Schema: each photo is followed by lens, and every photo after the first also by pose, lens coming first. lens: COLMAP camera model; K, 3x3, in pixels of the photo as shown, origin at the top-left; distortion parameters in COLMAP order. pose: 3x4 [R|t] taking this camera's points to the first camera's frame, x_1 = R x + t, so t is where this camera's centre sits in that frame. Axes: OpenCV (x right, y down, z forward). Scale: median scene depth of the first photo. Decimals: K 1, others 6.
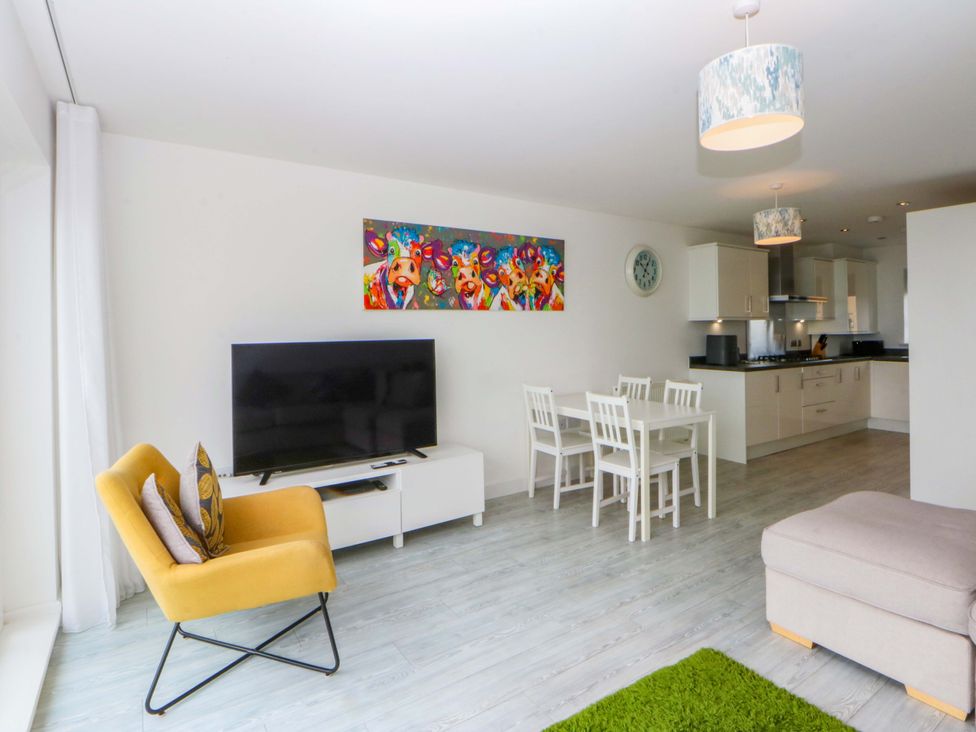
lens RADIAL K [[522.6, 0, 489.3], [0, 522.6, 328.2], [0, 0, 1]] dist [0.014729, -0.021637]
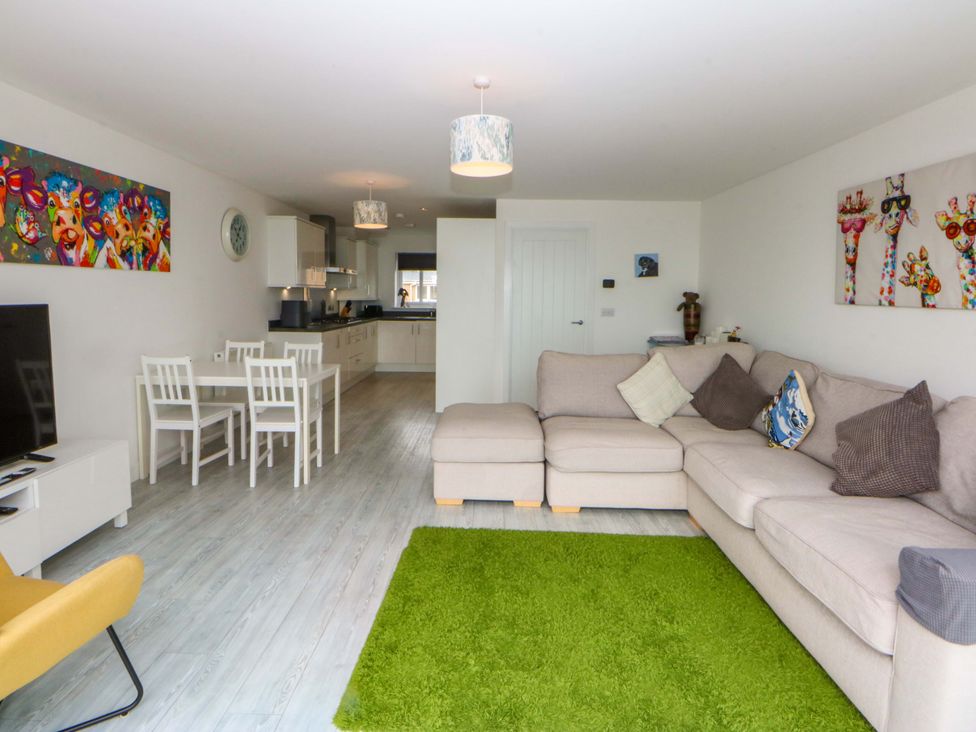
lens RADIAL K [[522.6, 0, 489.3], [0, 522.6, 328.2], [0, 0, 1]] dist [0.014729, -0.021637]
pose [[0.554498, -0.036264, 0.831394, -0.338714], [-0.020083, 0.998176, 0.056933, 0.000321], [-0.831943, -0.048267, 0.552758, 0.054637]]
